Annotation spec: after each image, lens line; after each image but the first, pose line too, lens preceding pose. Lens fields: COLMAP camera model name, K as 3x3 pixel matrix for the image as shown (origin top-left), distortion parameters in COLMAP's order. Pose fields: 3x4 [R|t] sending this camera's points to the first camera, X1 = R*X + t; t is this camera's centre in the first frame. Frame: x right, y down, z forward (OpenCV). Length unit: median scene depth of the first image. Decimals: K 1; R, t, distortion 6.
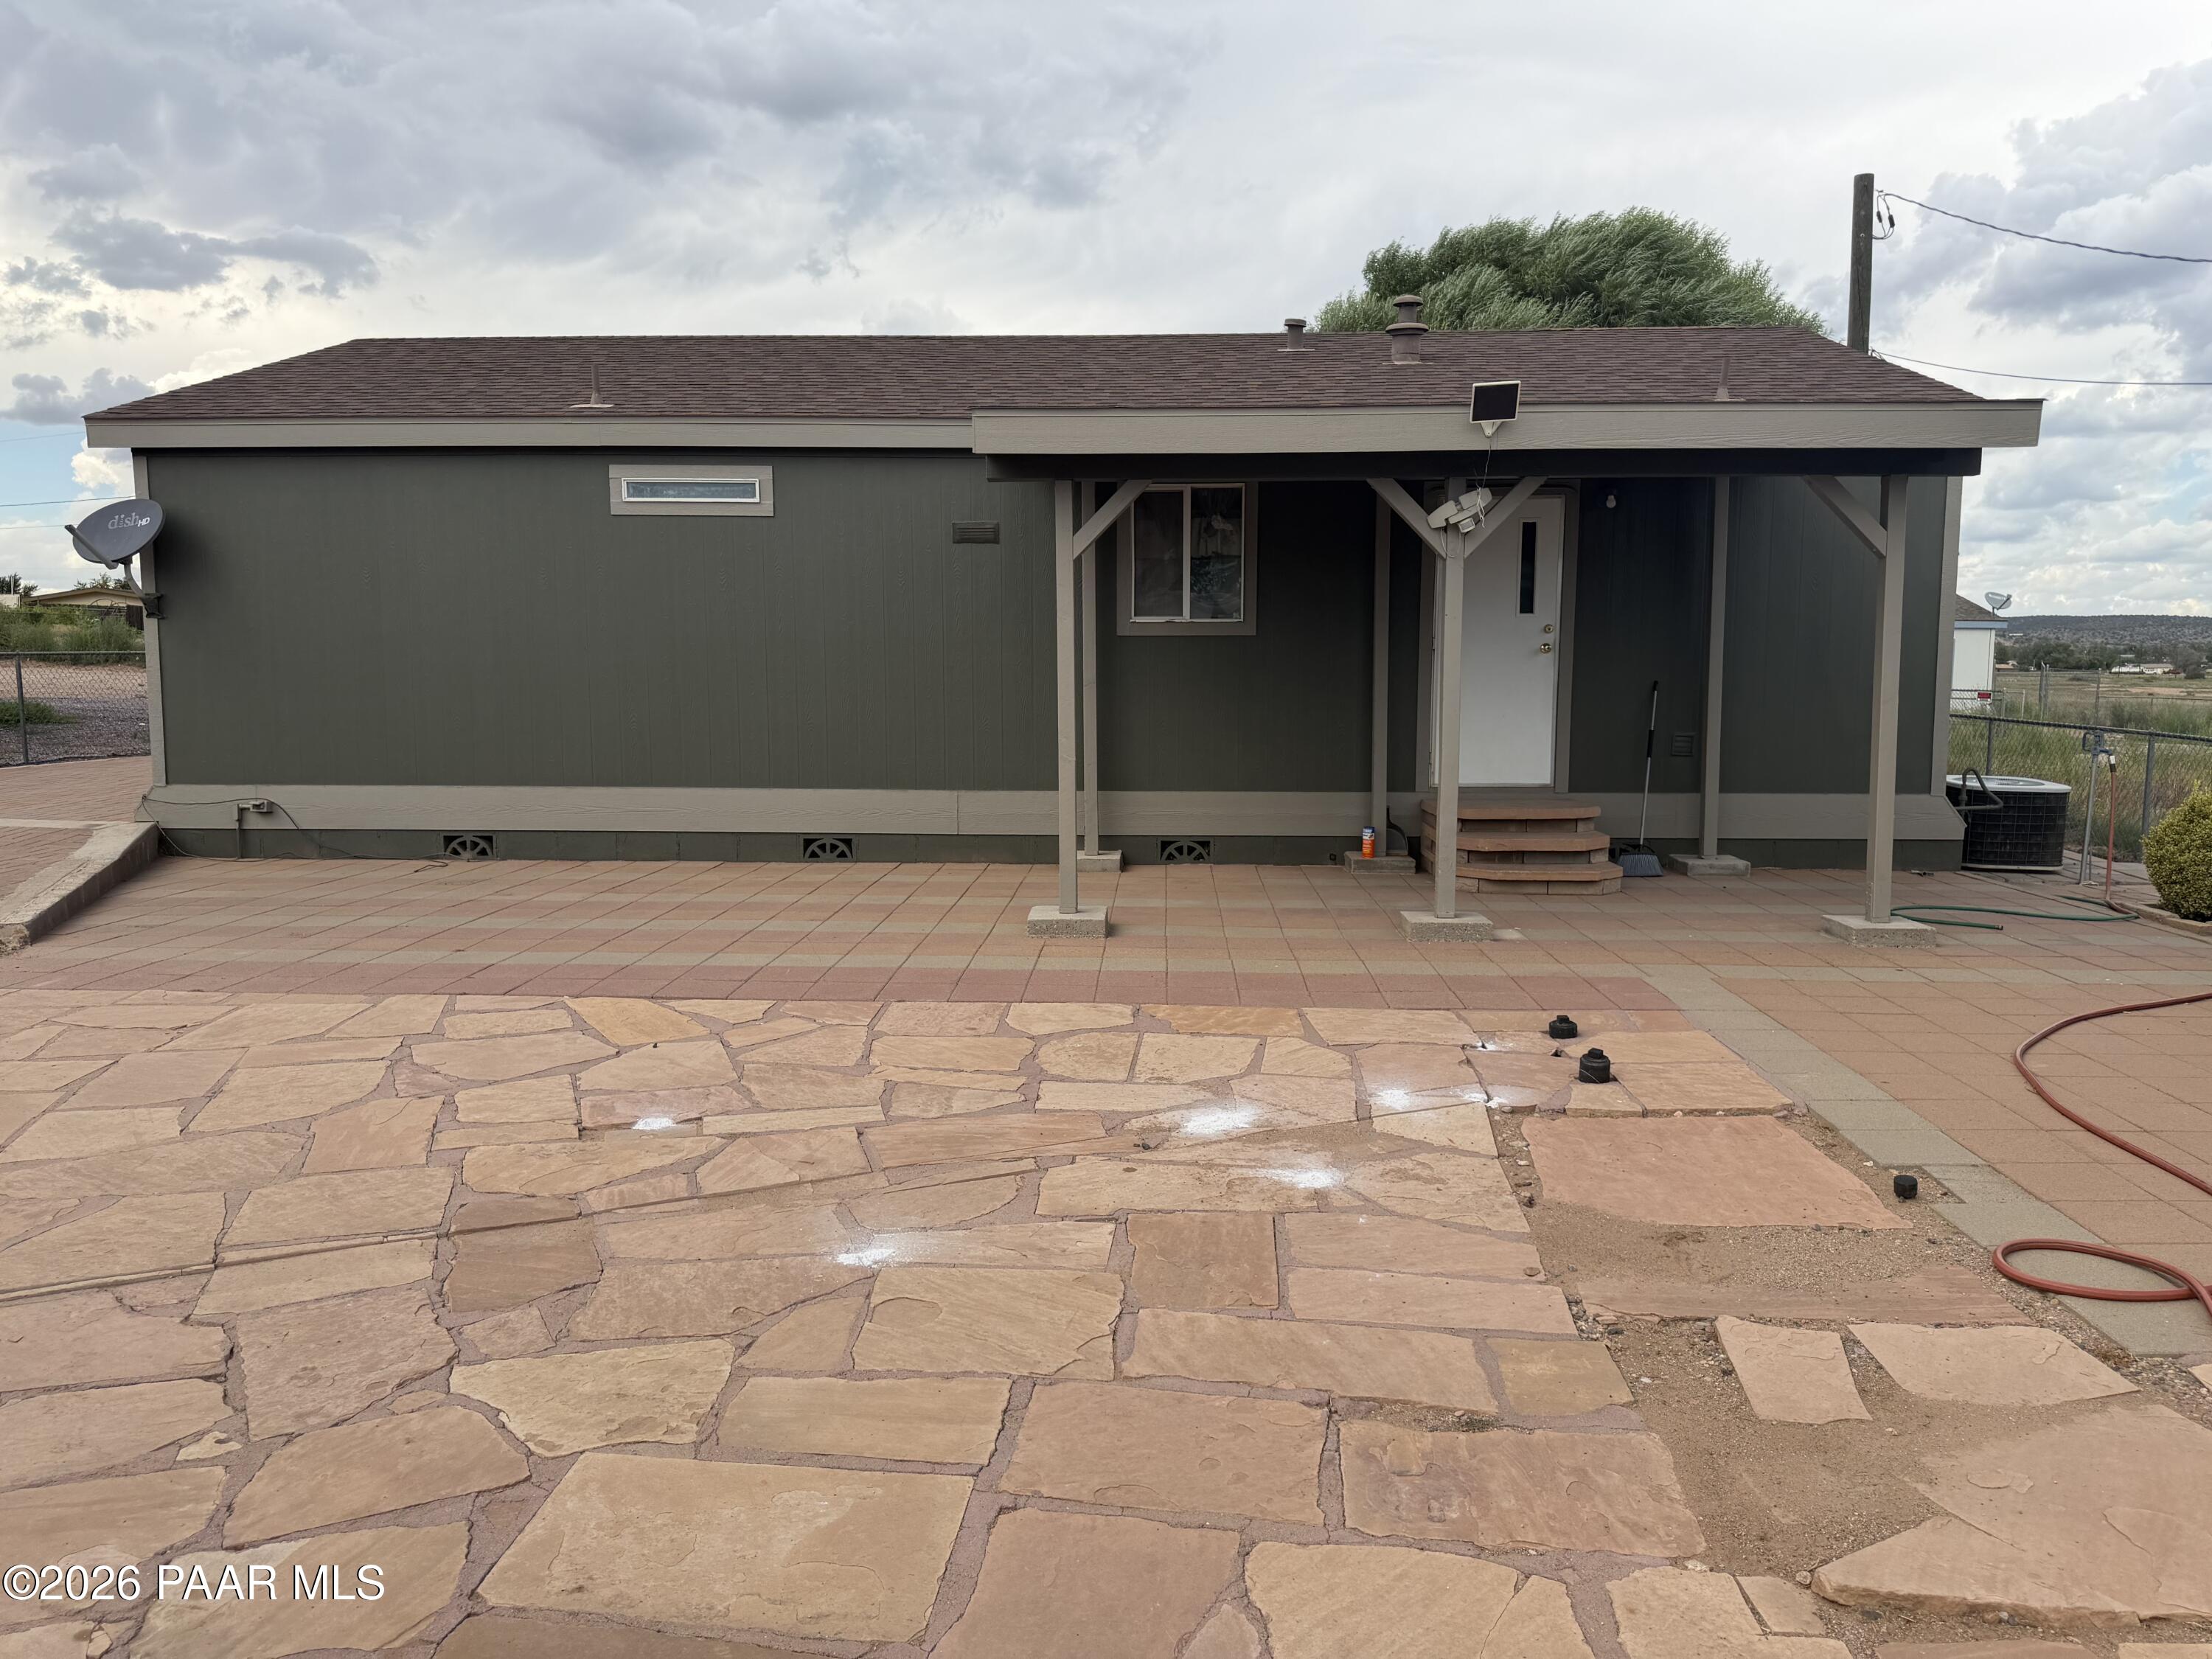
lens RADIAL K [[1543.9, 0, 1106.0], [0, 1543.9, 829.5], [0, 0, 1]] dist [0.082915, -0.101578]
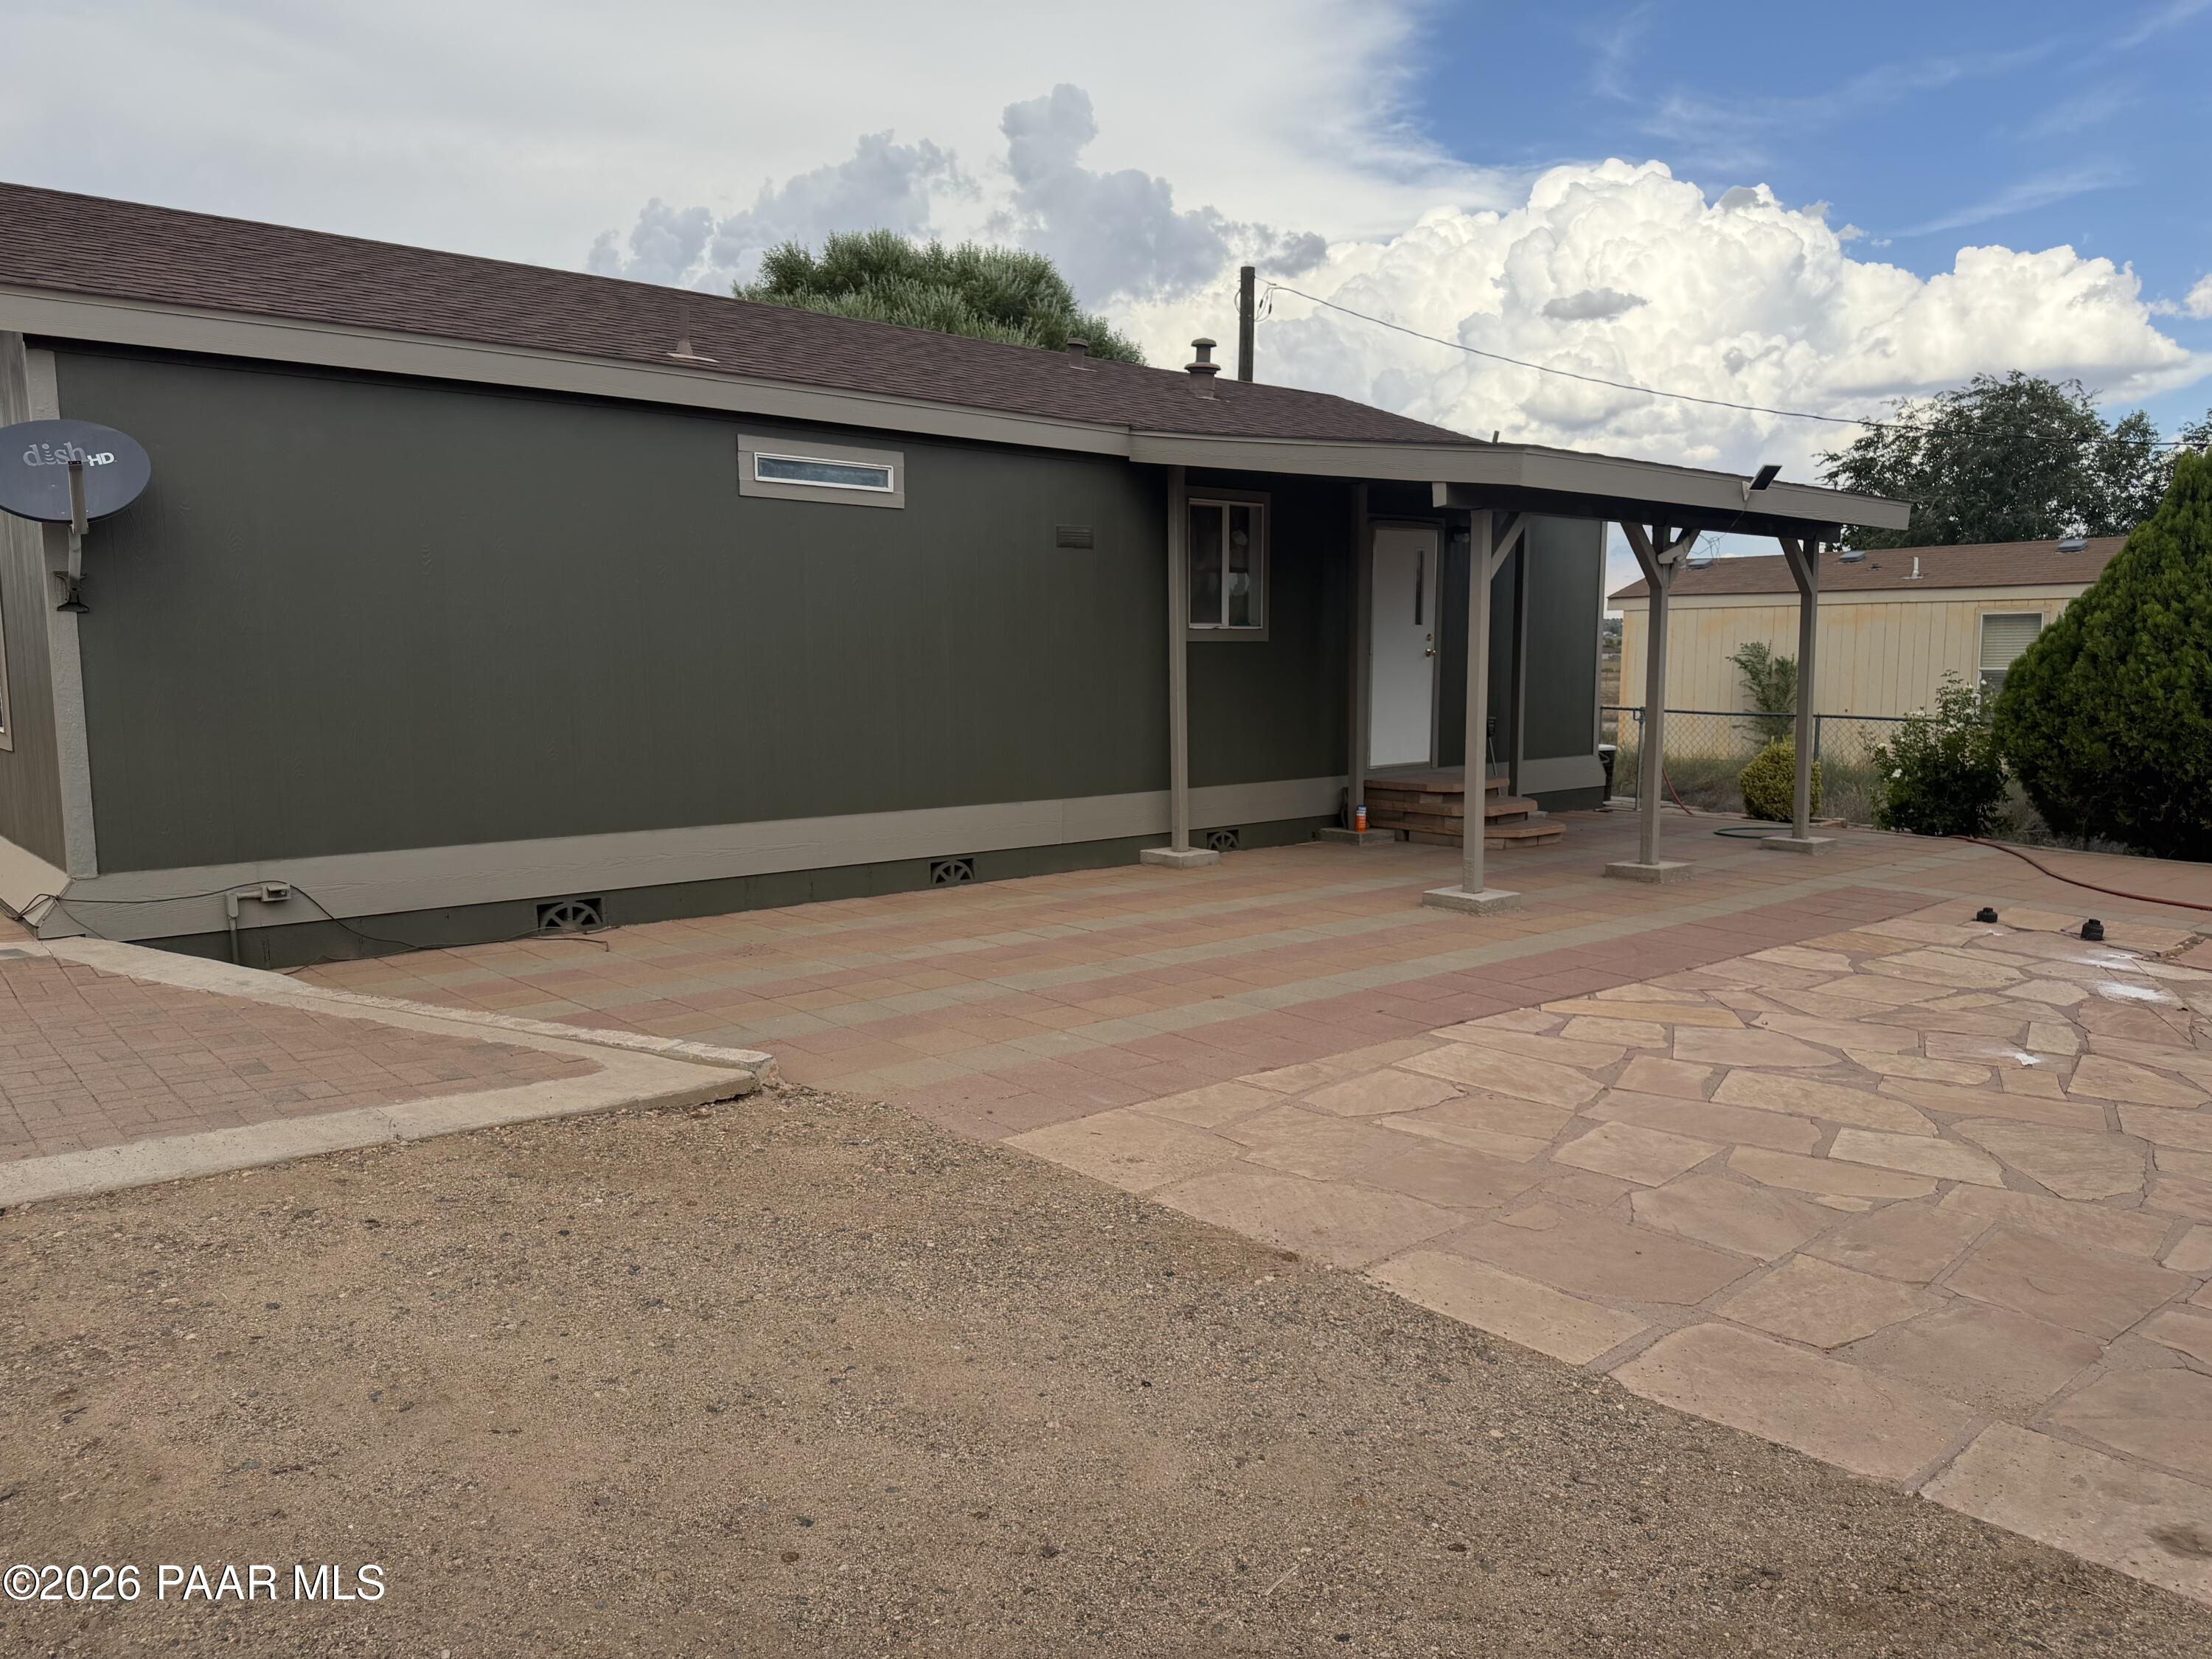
lens RADIAL K [[1543.9, 0, 1106.0], [0, 1543.9, 829.5], [0, 0, 1]] dist [0.082915, -0.101578]
pose [[0.730980, -0.081197, 0.677551, -0.752322], [0.073481, 0.996488, 0.040142, -0.043717], [-0.678431, 0.020444, 0.734380, 0.264262]]
